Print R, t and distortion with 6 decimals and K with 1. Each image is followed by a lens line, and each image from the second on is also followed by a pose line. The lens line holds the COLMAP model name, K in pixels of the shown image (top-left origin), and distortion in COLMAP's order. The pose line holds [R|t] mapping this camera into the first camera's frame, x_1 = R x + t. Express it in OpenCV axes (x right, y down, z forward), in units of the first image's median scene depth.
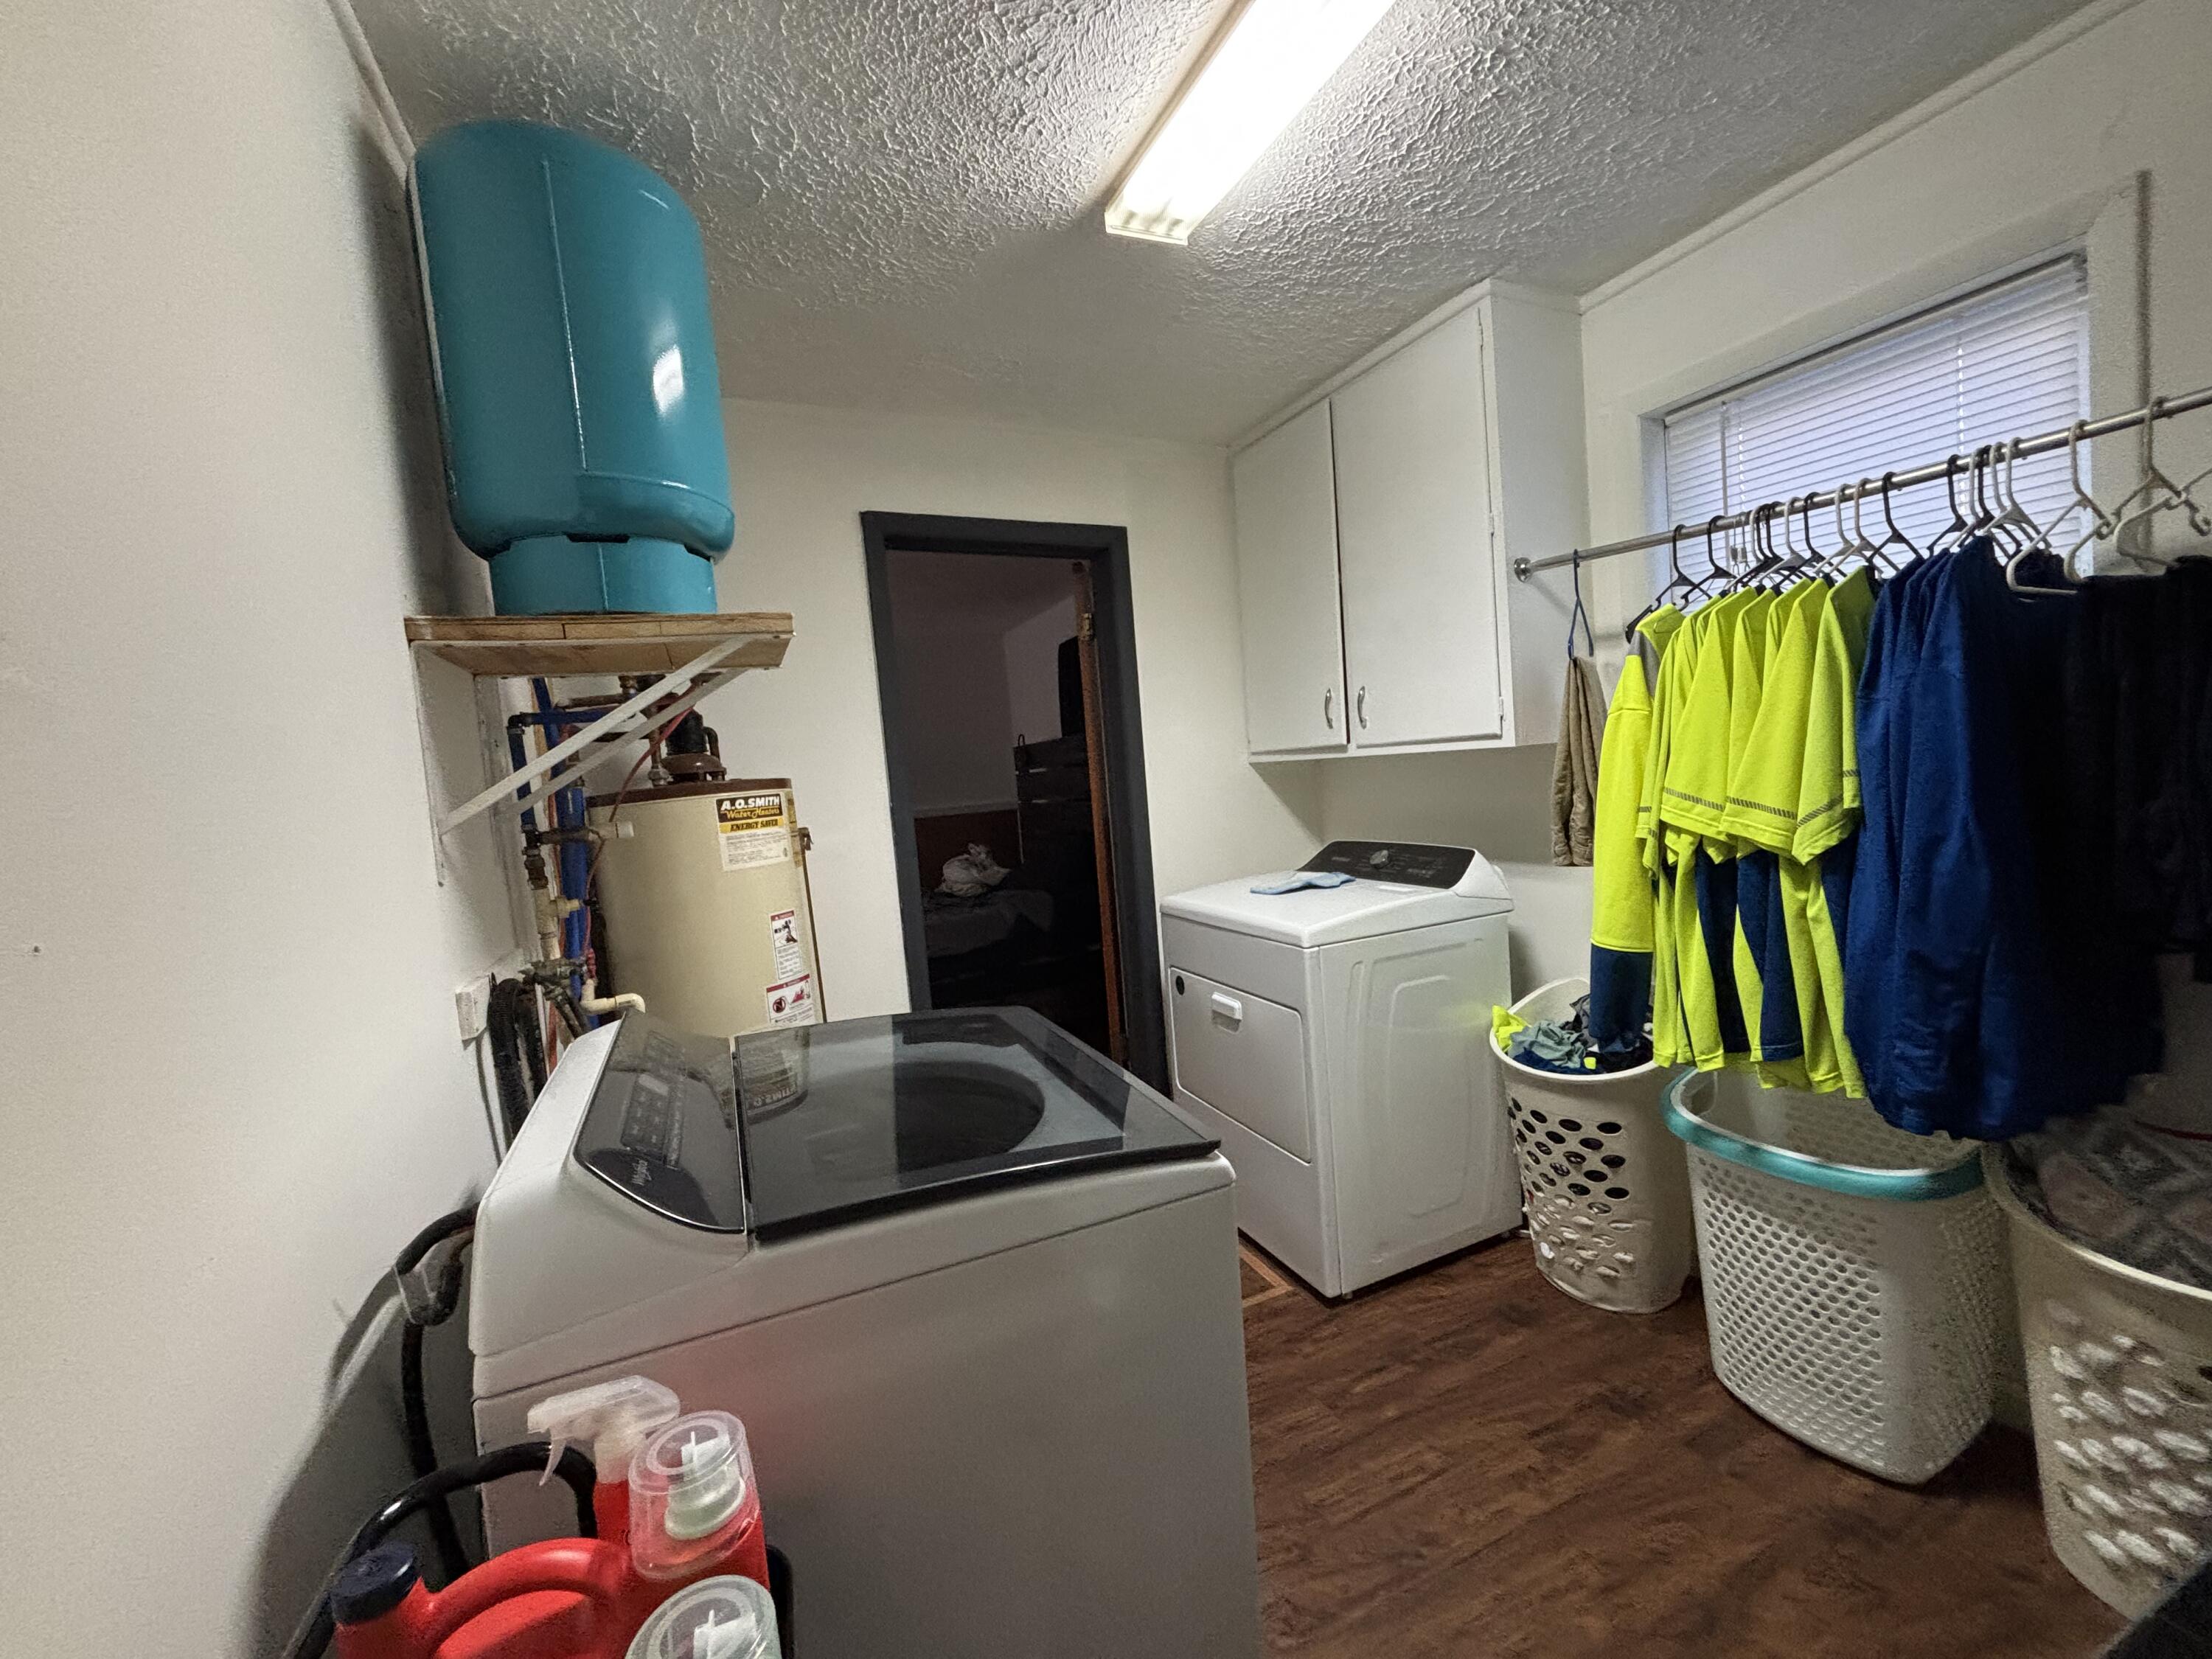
lens RADIAL K [[894.7, 0, 1102.0], [0, 894.7, 831.5], [0, 0, 1]] dist [-0.003013, 0.001329]
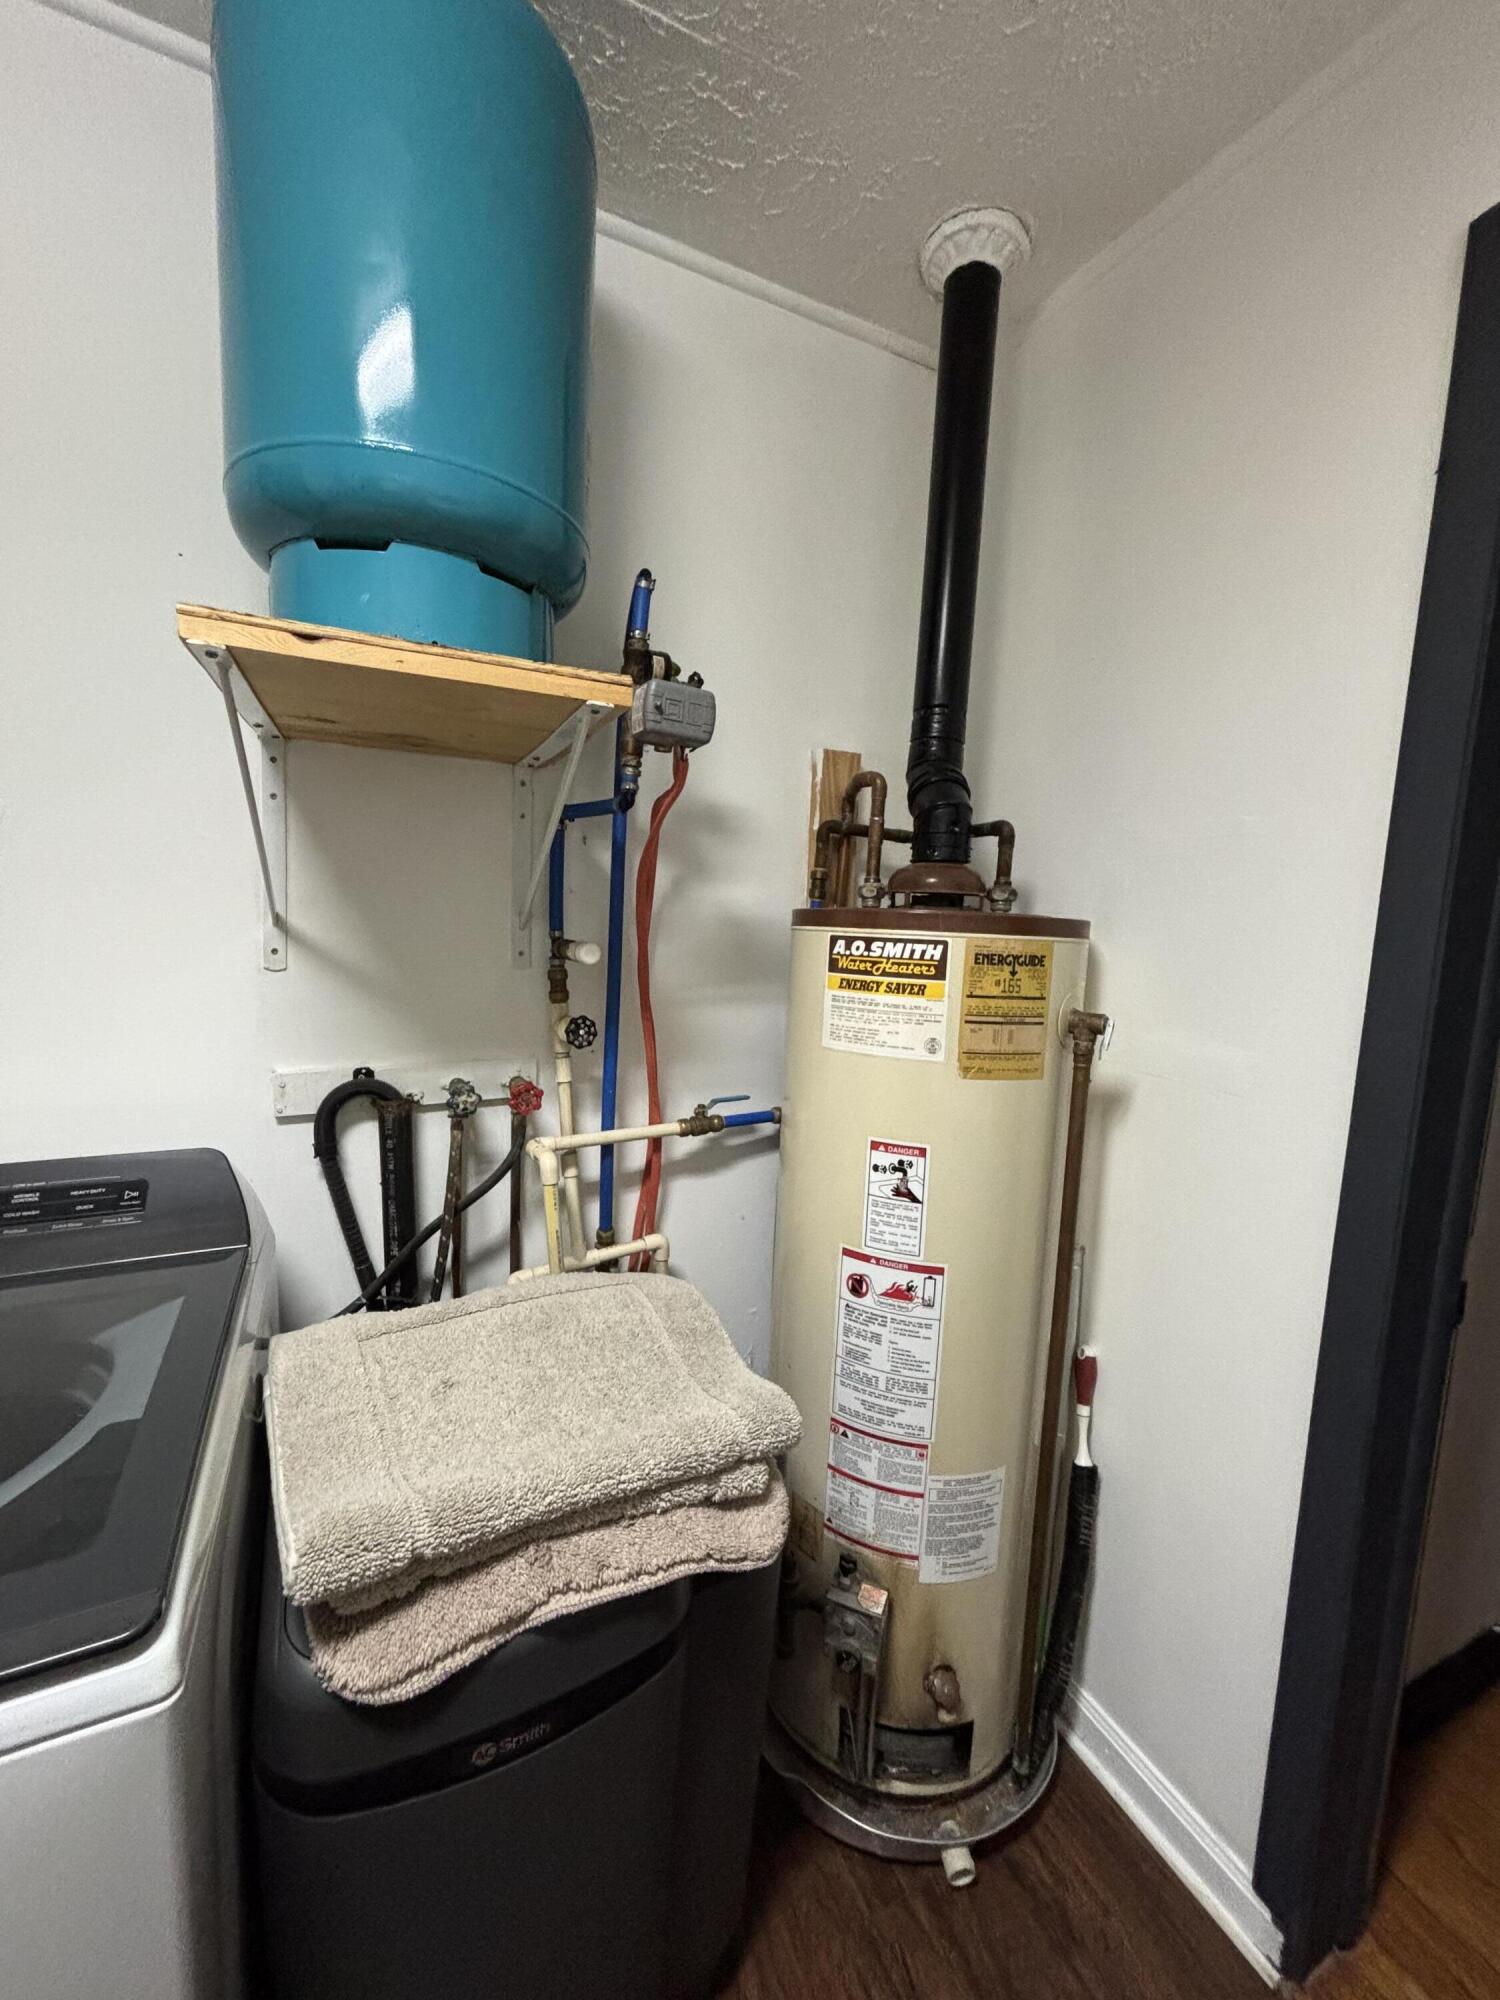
lens RADIAL K [[808.9, 0, 747.7], [0, 808.9, 995.1], [0, 0, 1]] dist [-0.003013, 0.001329]
pose [[0.036254, 0.186052, -0.981871, 0.138298], [-0.124152, 0.975744, 0.180307, -0.087221], [0.991601, 0.115365, 0.058473, 0.872047]]
